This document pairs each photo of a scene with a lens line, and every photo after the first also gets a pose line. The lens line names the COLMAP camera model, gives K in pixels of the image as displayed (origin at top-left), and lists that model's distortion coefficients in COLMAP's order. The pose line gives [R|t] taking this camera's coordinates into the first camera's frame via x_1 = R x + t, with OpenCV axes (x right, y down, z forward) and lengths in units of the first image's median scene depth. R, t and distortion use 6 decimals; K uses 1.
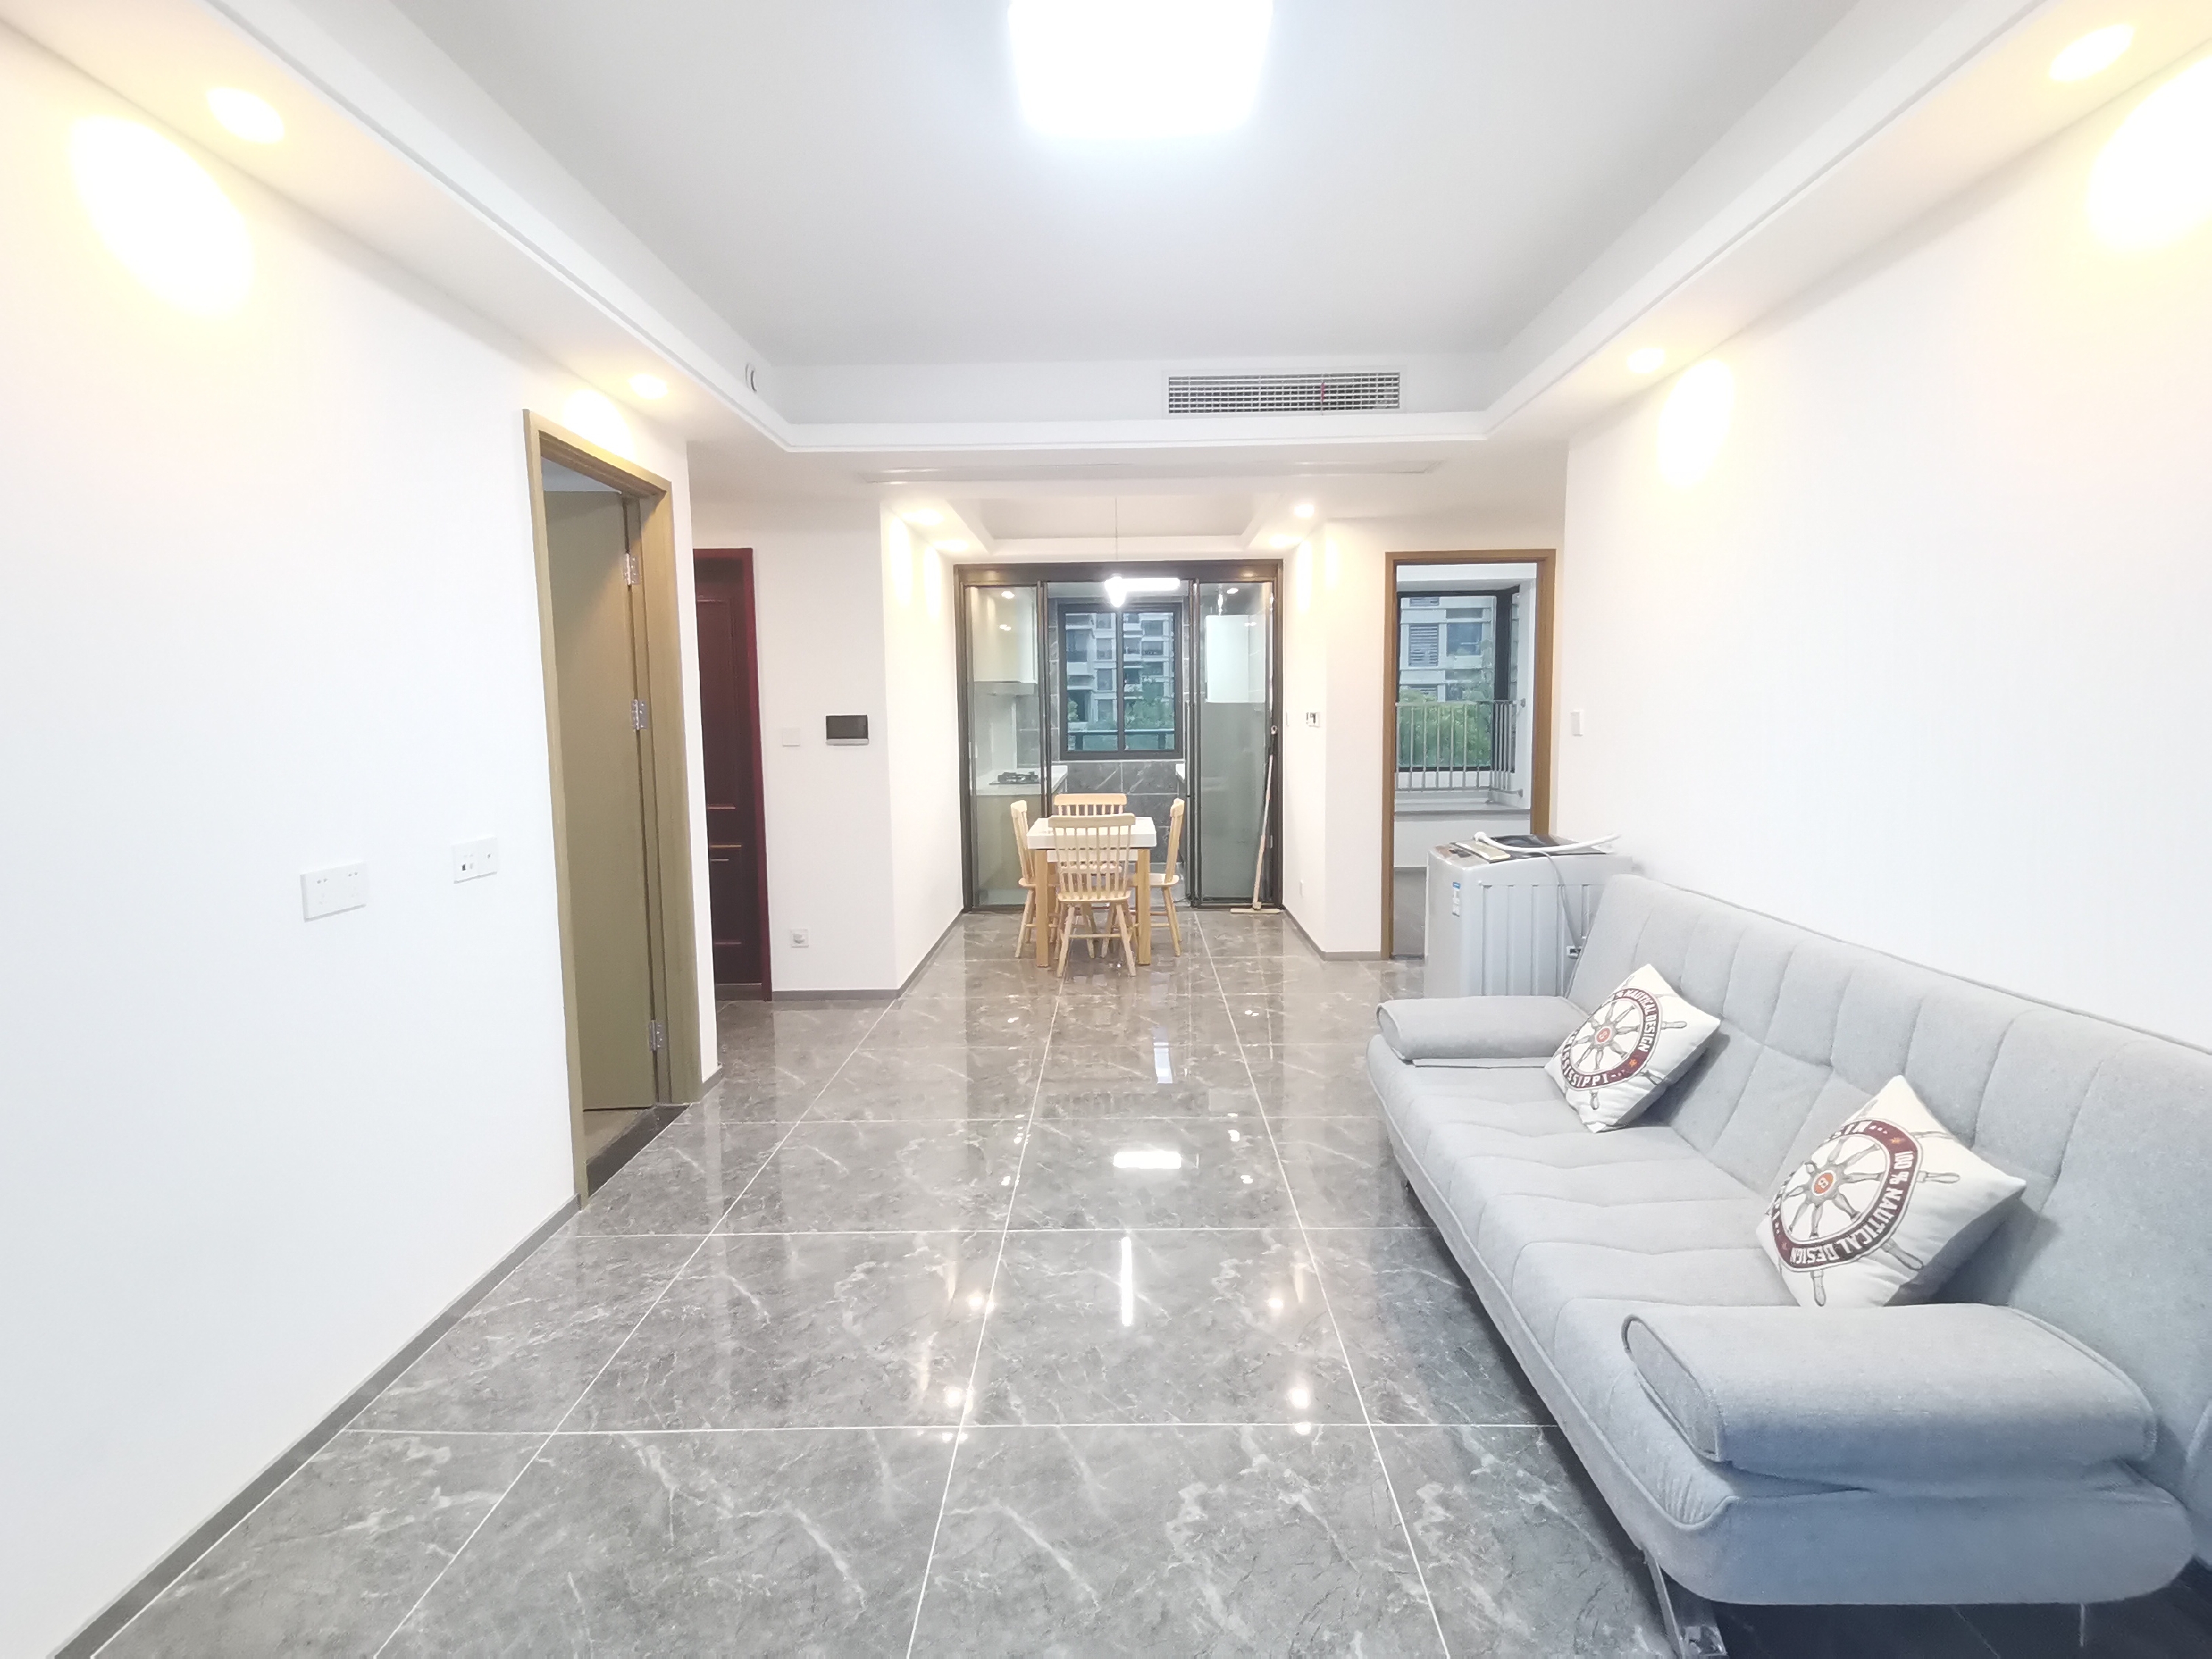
lens RADIAL K [[1081.8, 0, 1098.2], [0, 1081.8, 828.6], [0, 0, 1]] dist [-0.010006, 0.001672]
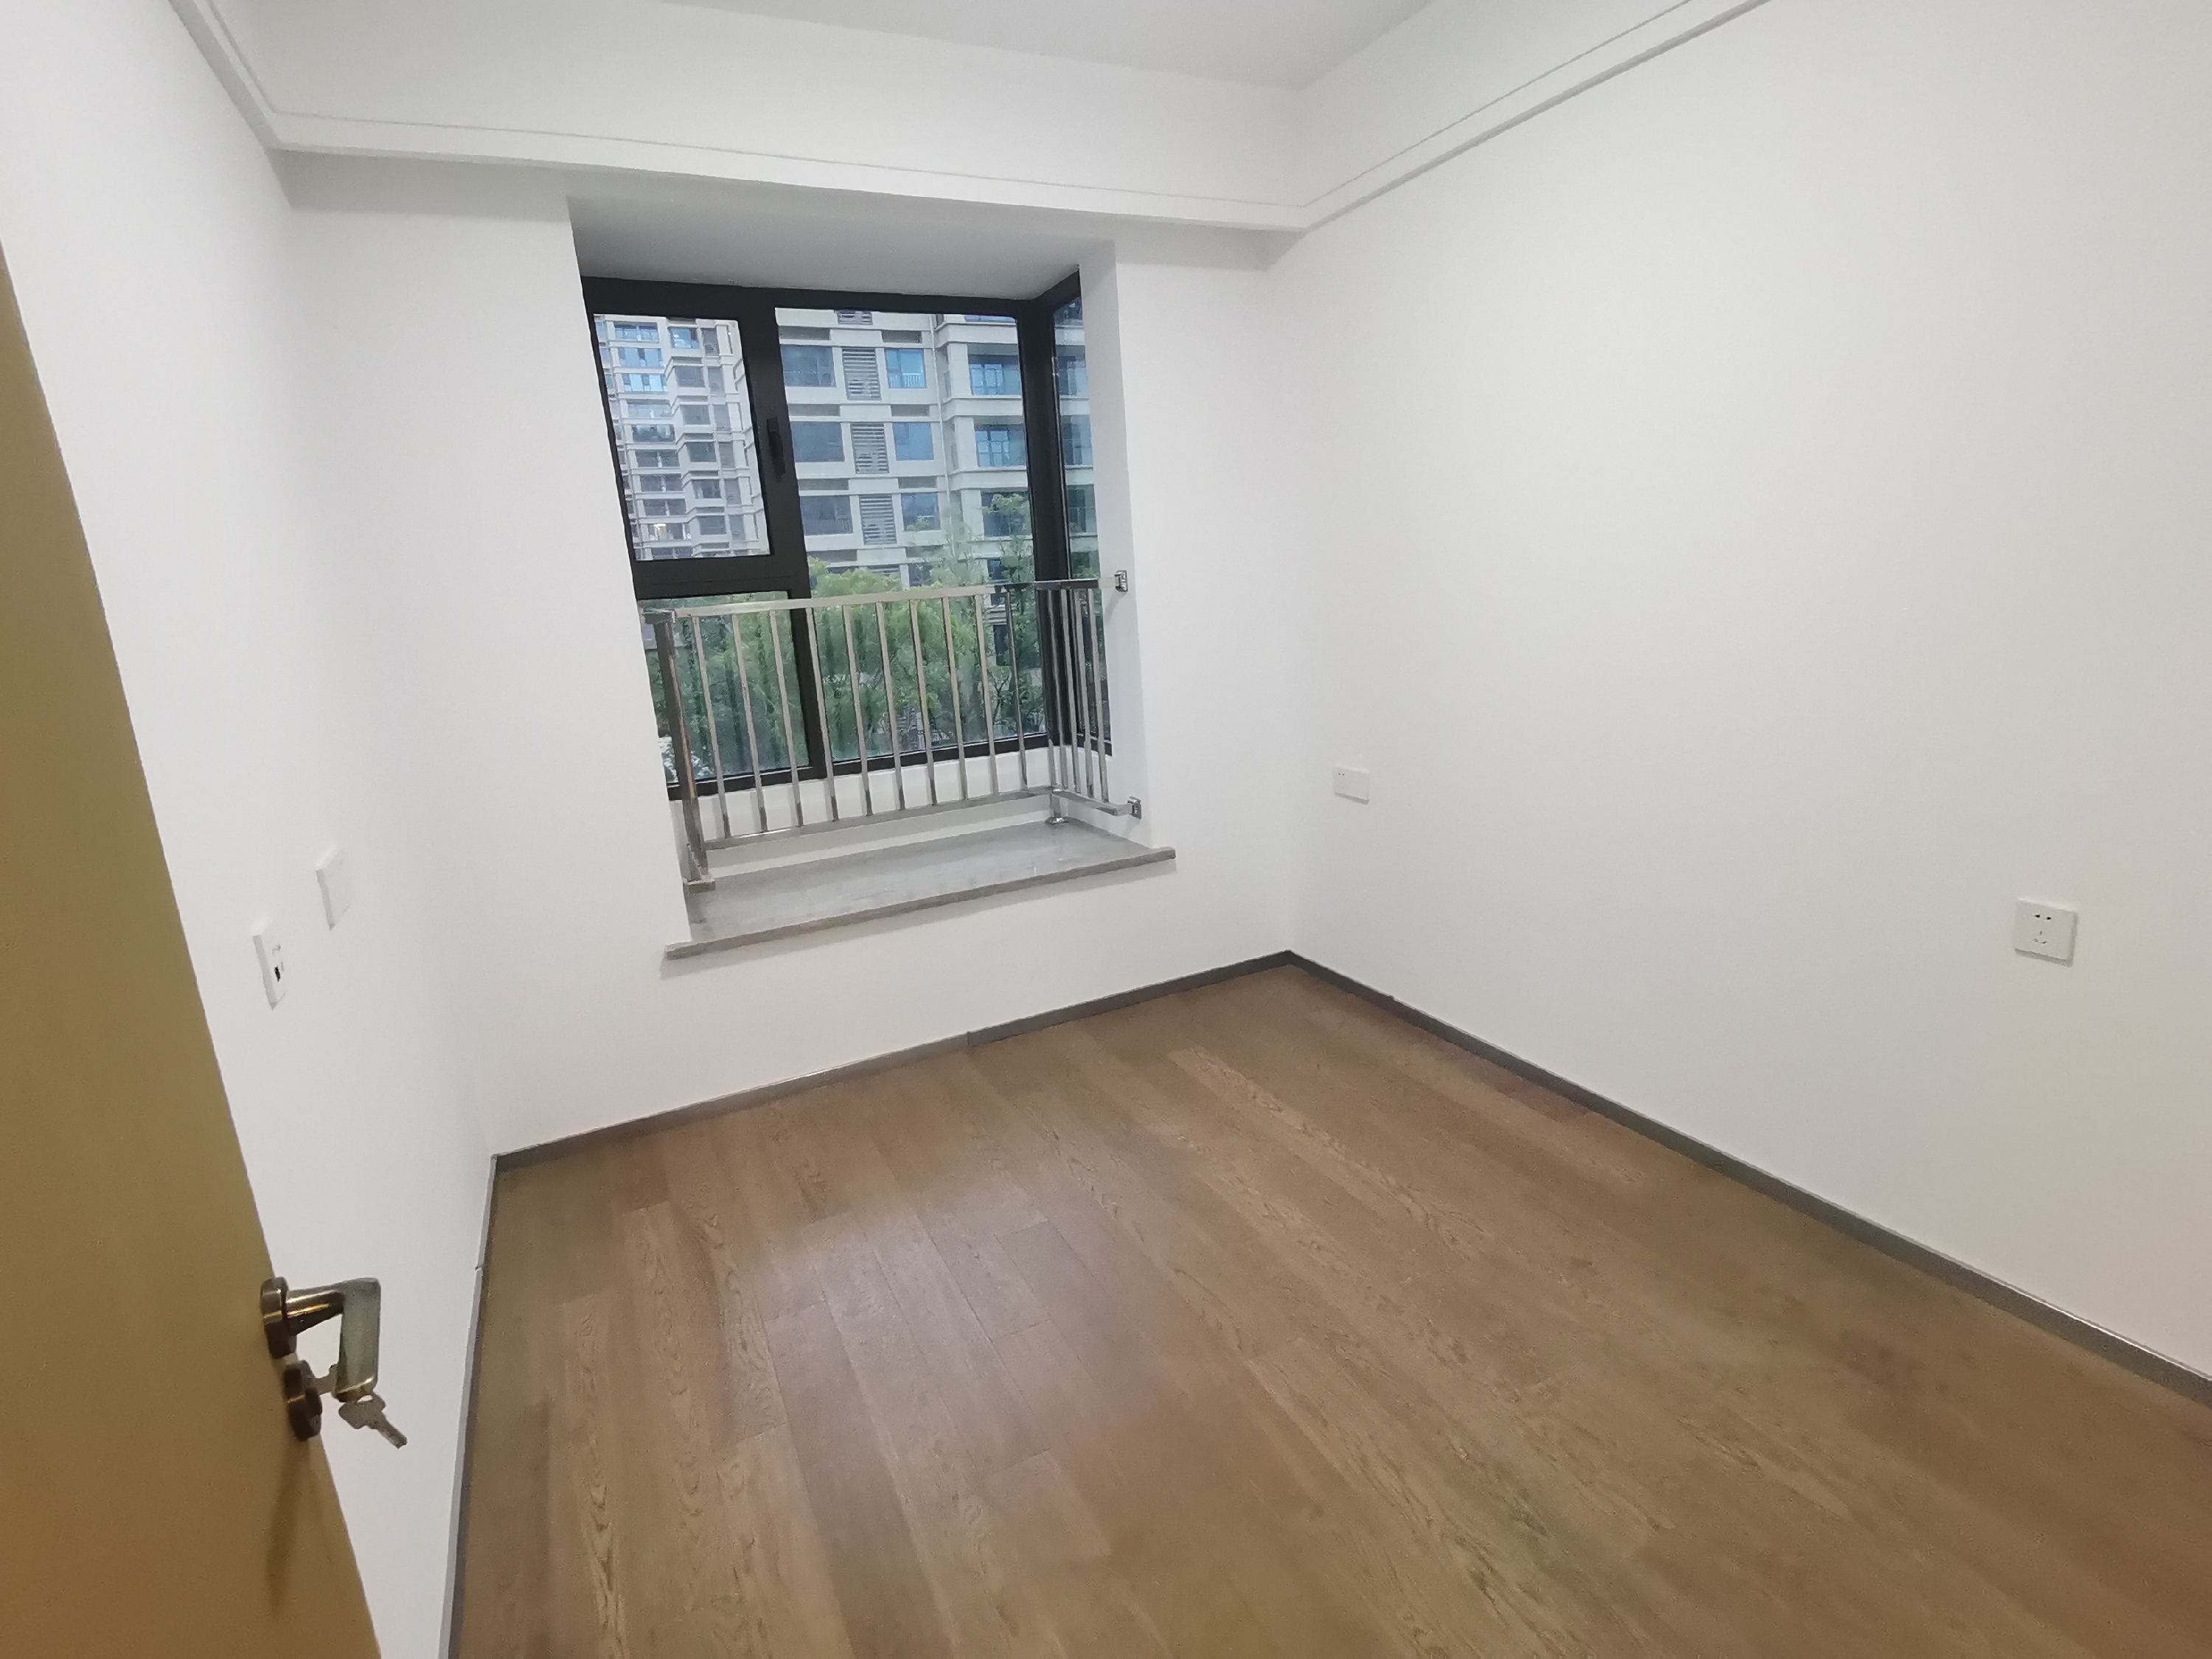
lens RADIAL K [[1081.8, 0, 1111.8], [0, 1081.8, 835.4], [0, 0, 1]] dist [-0.010006, 0.001672]
pose [[0.881092, -0.144563, 0.450310, 0.056431], [0.095019, 0.986833, 0.130887, -0.021742], [-0.463302, -0.072536, 0.883227, 0.182739]]
